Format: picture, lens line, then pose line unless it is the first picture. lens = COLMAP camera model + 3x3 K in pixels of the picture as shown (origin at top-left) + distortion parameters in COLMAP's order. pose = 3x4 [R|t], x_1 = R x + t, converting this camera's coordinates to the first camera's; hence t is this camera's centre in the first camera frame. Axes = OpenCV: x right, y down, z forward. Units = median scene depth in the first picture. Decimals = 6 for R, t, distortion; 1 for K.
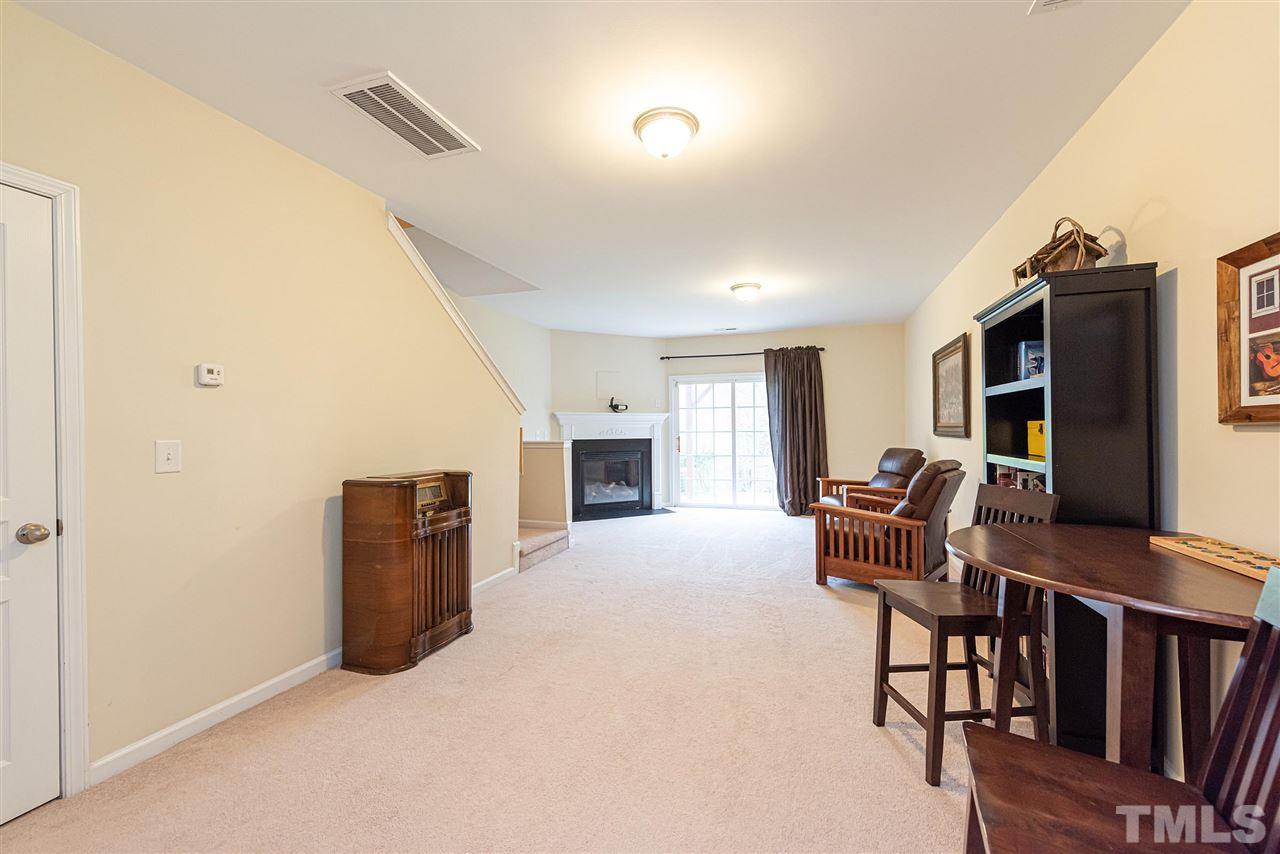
lens RADIAL K [[570.1, 0, 632.0], [0, 570.1, 425.4], [0, 0, 1]] dist [0.000222, -0.000367]
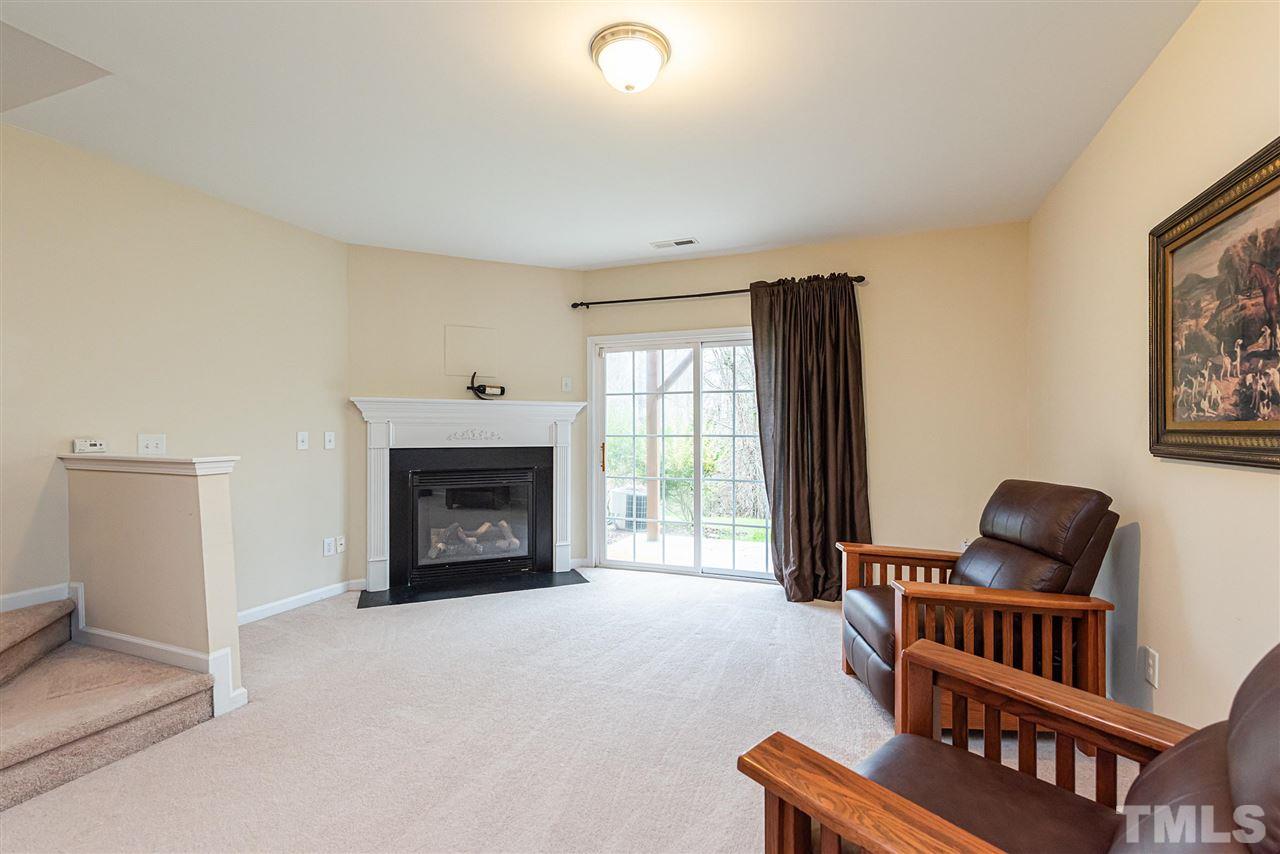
lens RADIAL K [[570.1, 0, 650.4], [0, 570.1, 427.8], [0, 0, 1]] dist [0.000222, -0.000367]
pose [[0.997940, 0.009154, -0.063502, 0.175110], [-0.008885, 0.999950, 0.004518, 0.000741], [0.063540, -0.003945, 0.997971, 0.463649]]
